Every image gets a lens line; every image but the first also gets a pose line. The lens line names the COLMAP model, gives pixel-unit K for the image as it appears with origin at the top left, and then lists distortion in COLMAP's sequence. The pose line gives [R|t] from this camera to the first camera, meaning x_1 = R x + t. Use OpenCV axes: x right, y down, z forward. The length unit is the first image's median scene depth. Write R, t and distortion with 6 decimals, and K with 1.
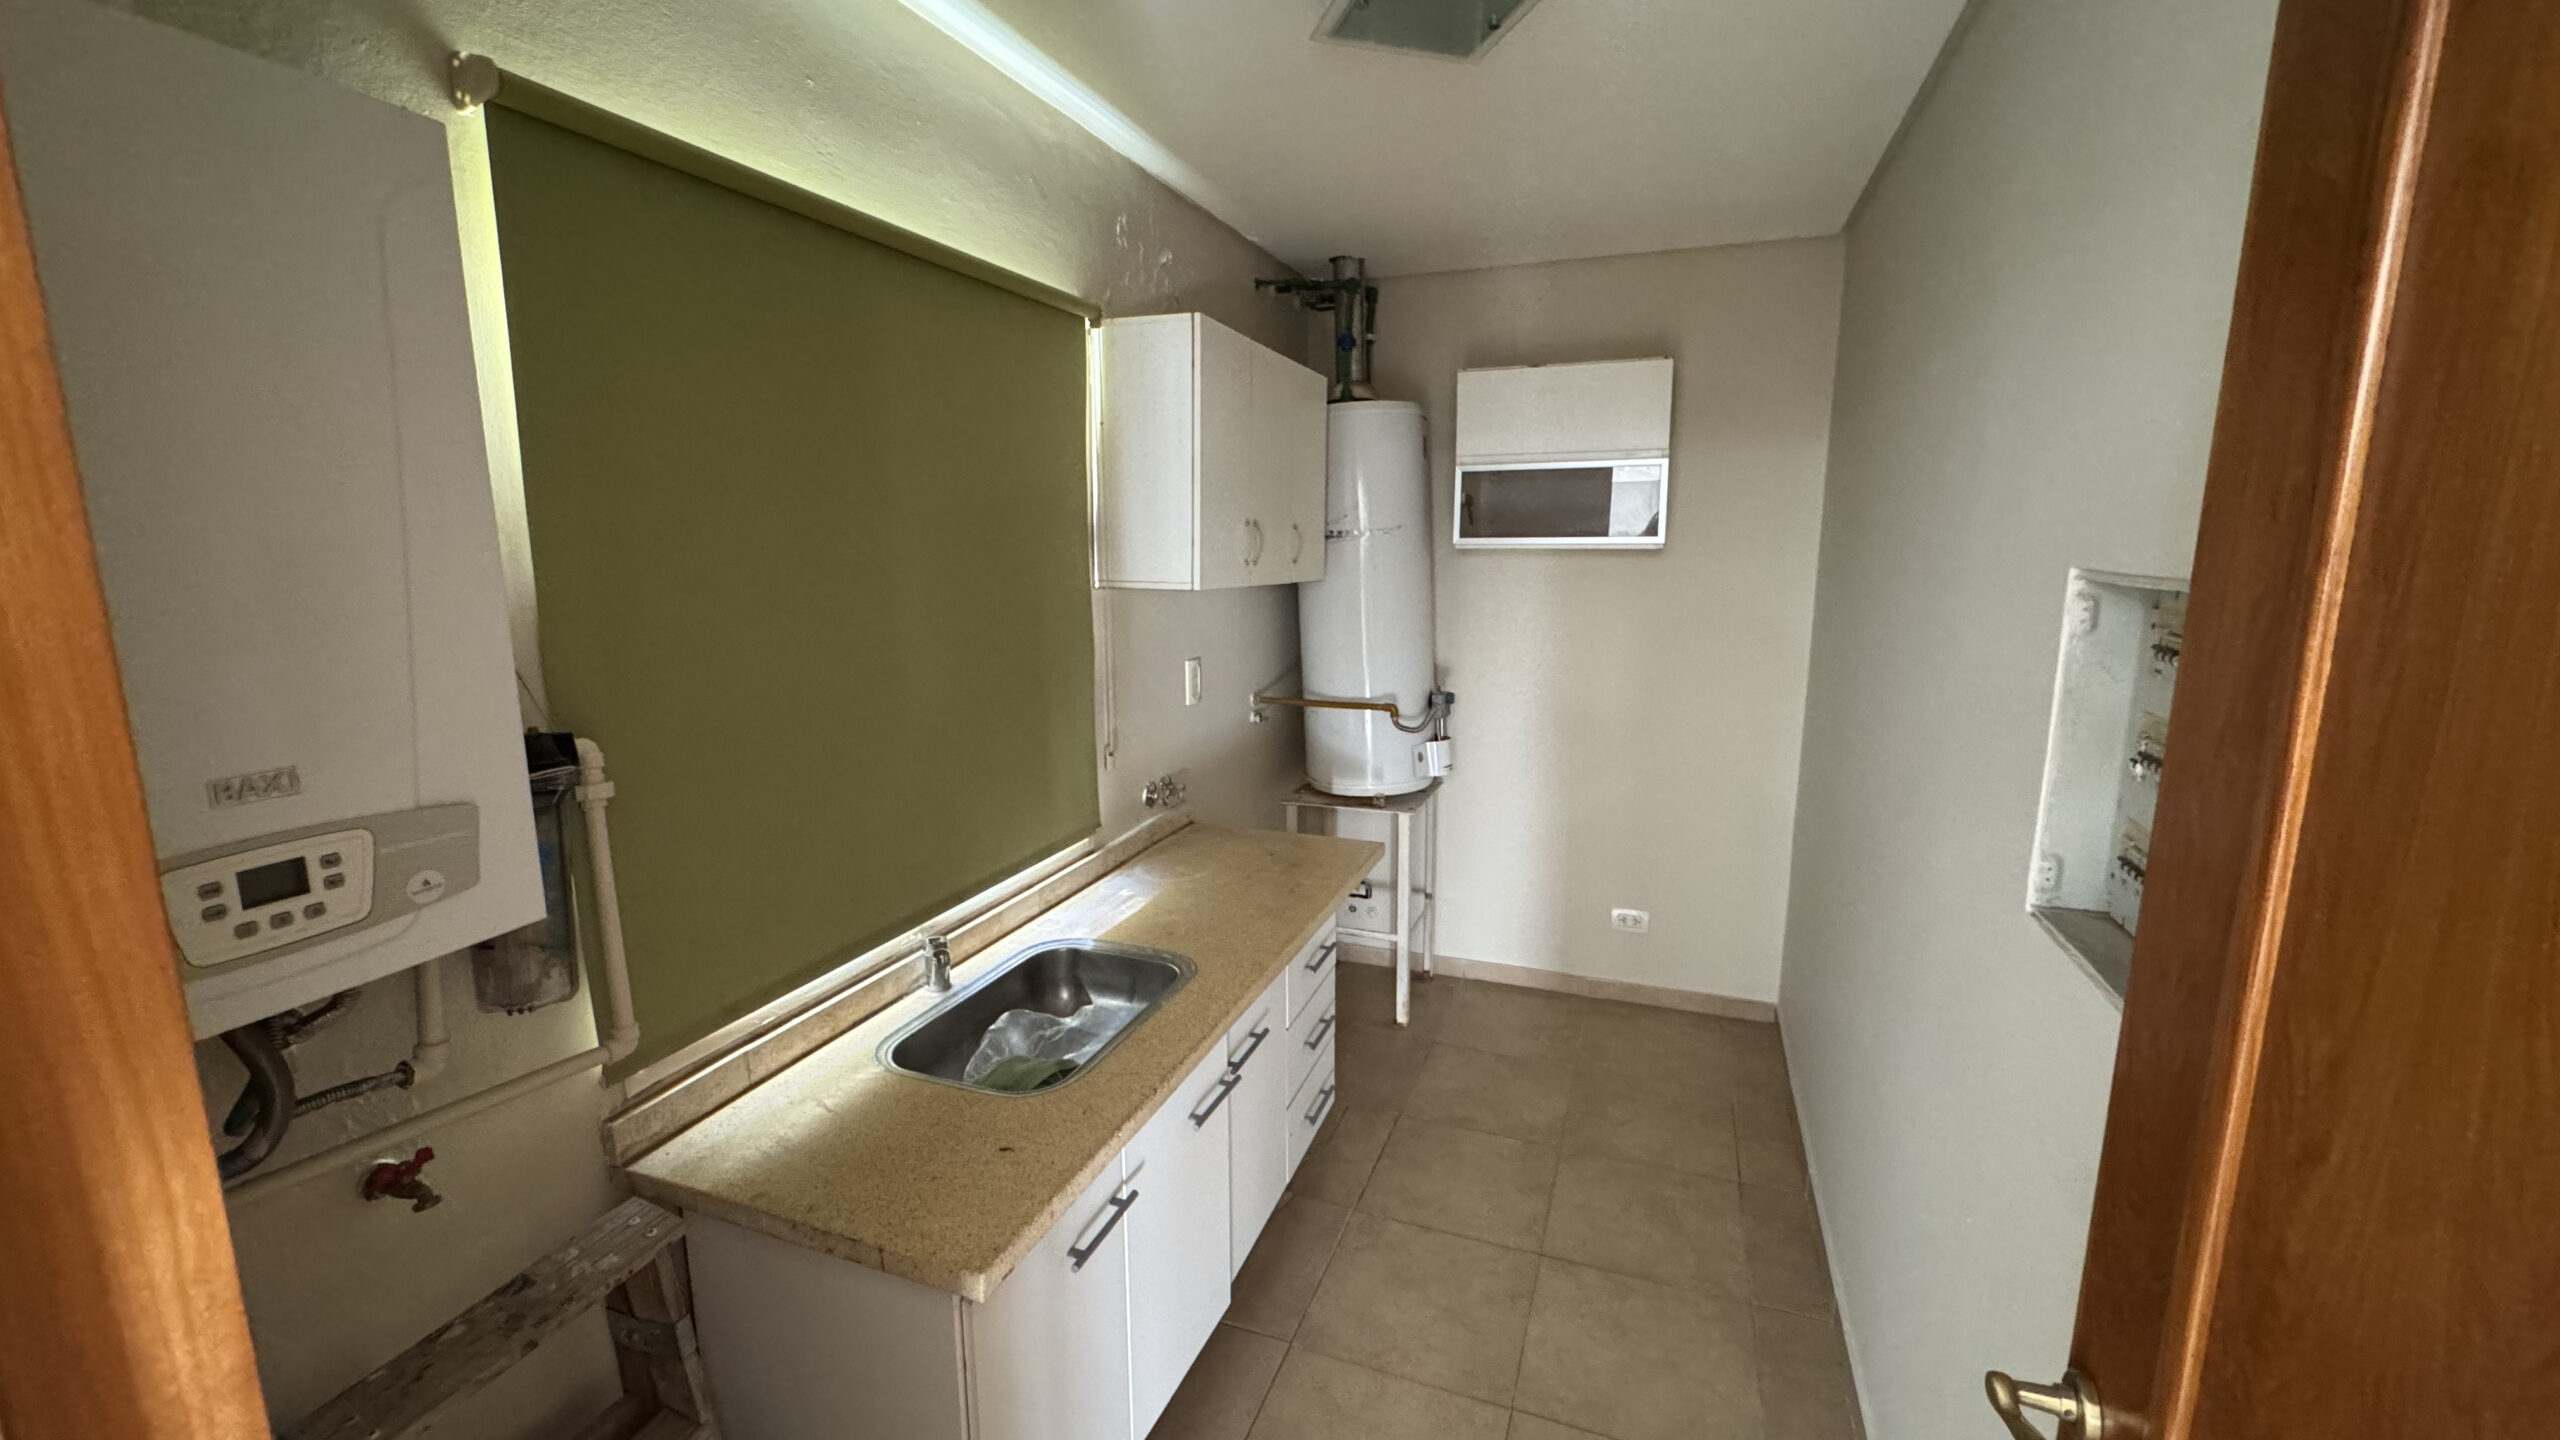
lens RADIAL K [[1021.9, 0, 1287.8], [0, 1021.9, 722.4], [0, 0, 1]] dist [-0.001456, 0.000519]
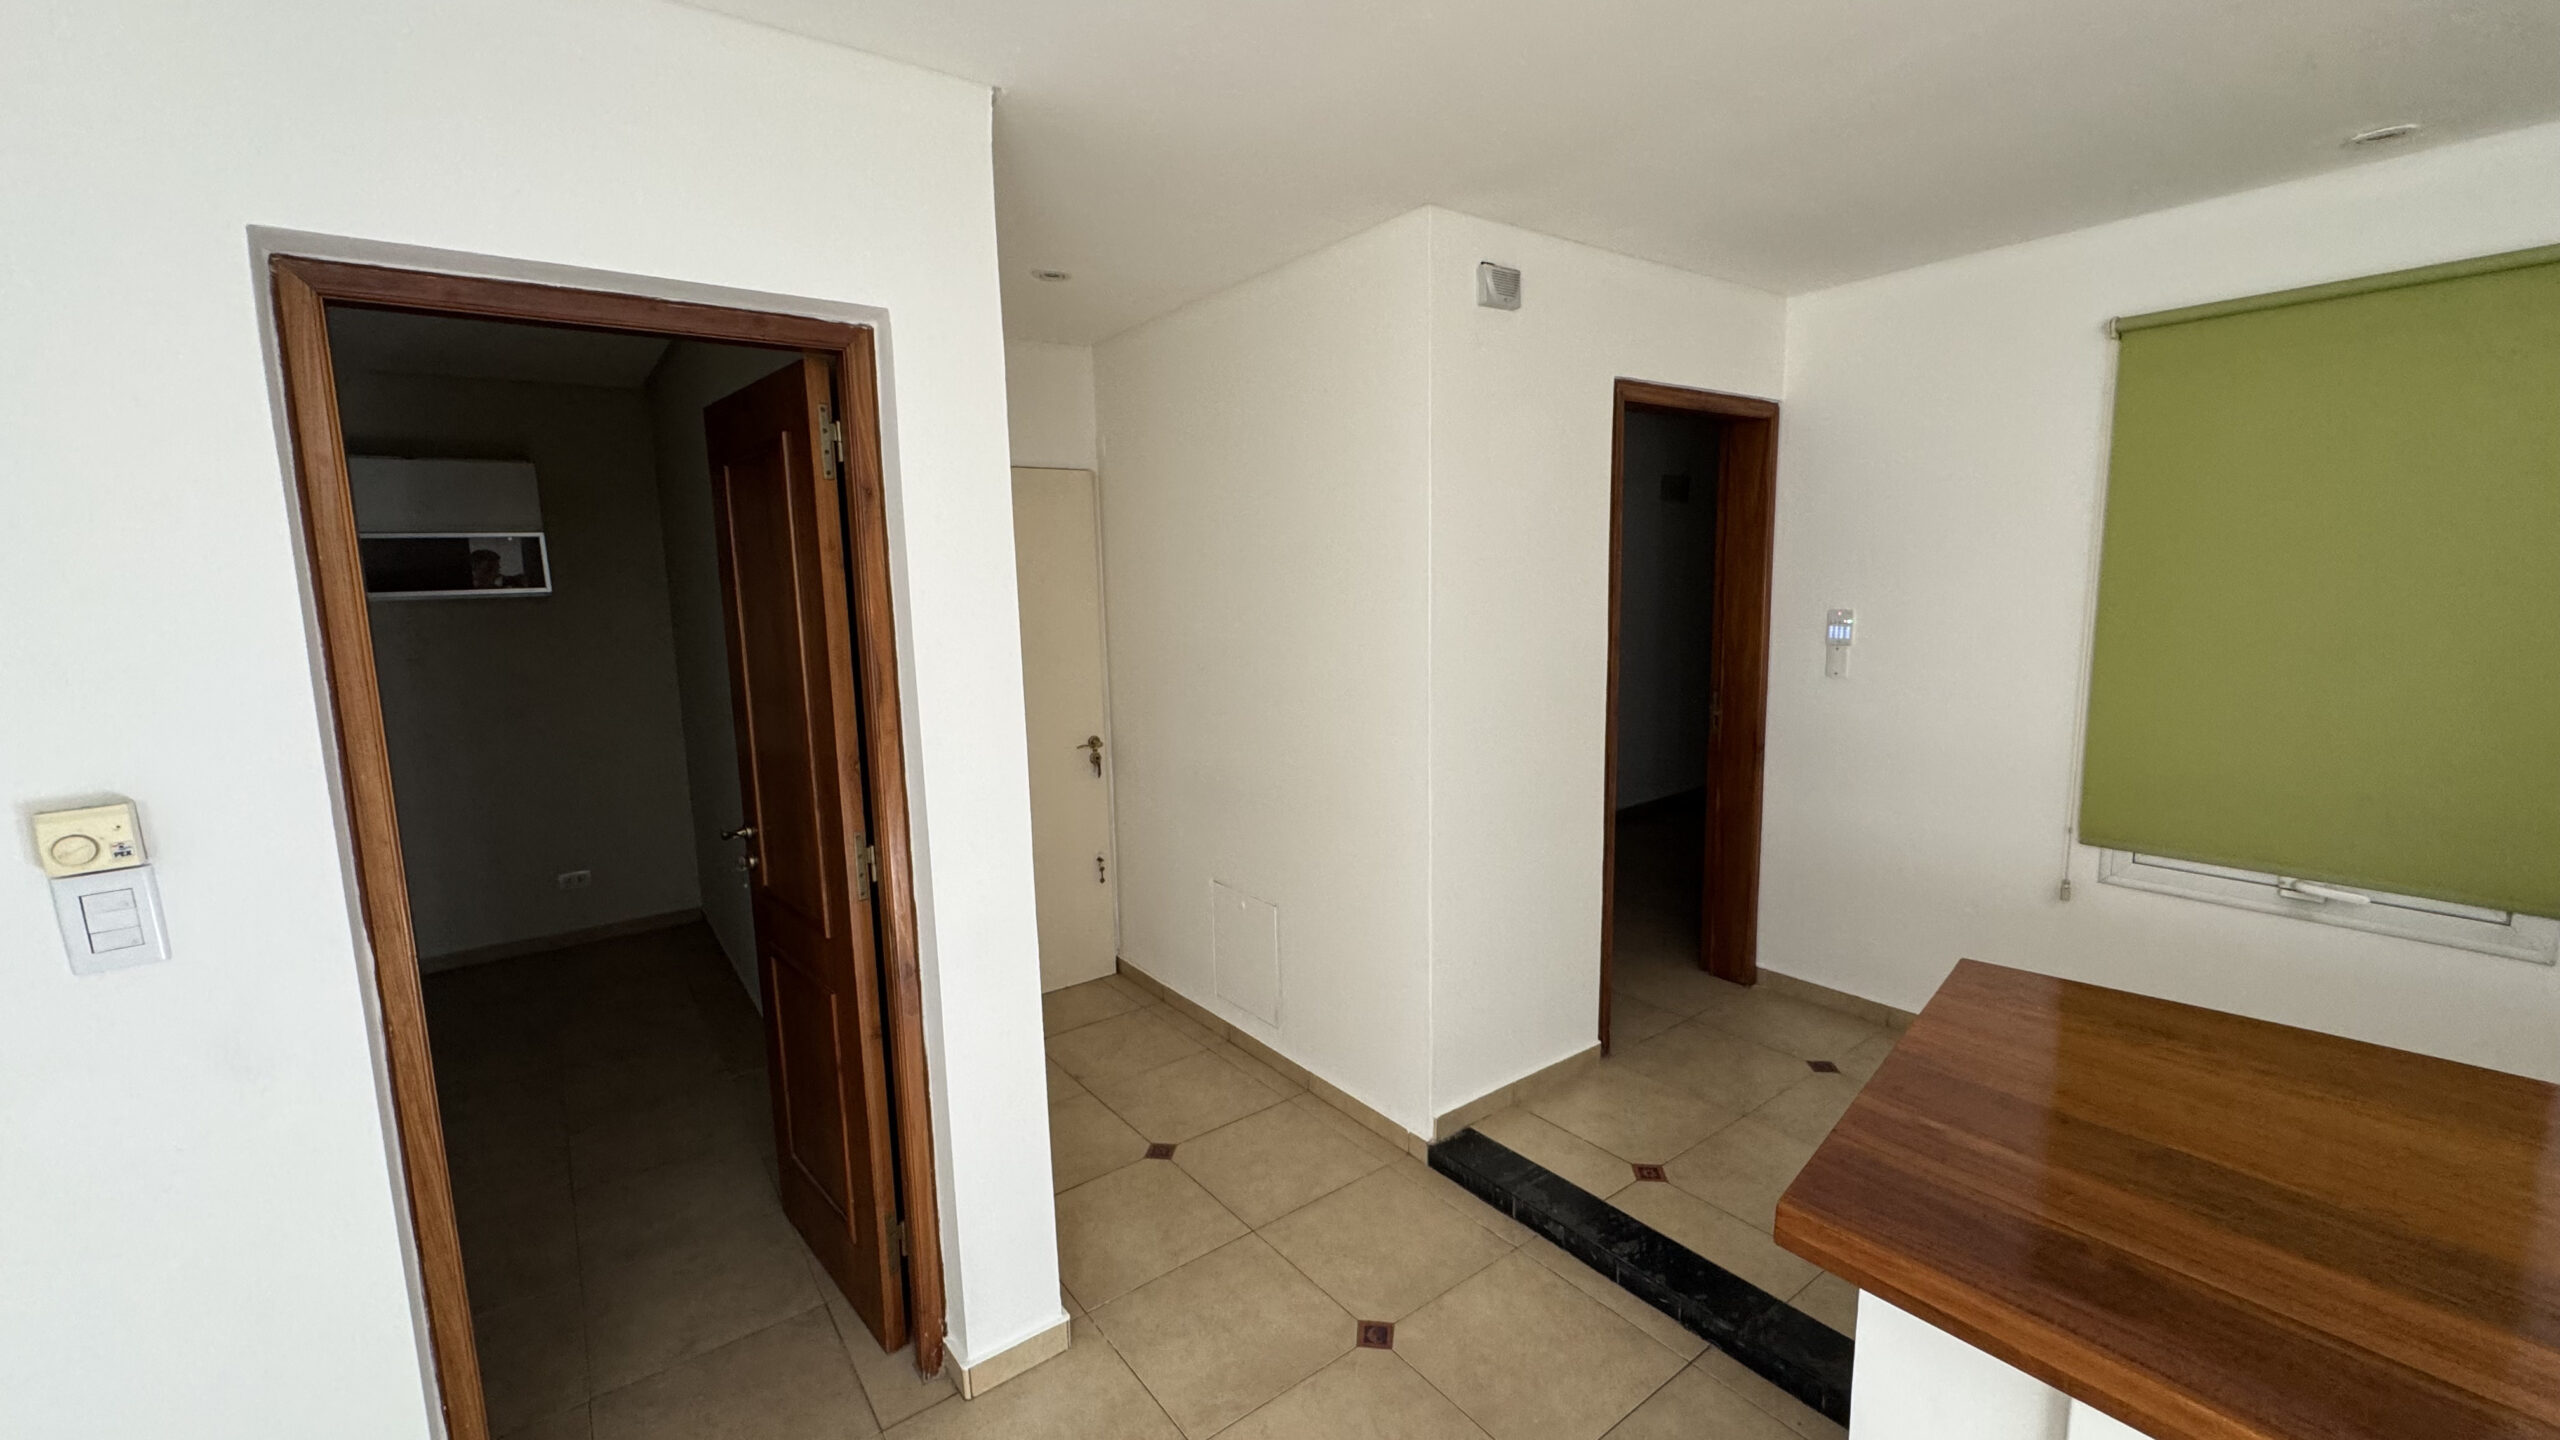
lens RADIAL K [[1021.9, 0, 1292.7], [0, 1021.9, 716.5], [0, 0, 1]] dist [-0.001456, 0.000519]
pose [[0.547741, -0.131292, 0.826282, -0.223476], [0.171315, 0.984285, 0.042834, 0.095244], [-0.818921, 0.118093, 0.561625, -0.531222]]
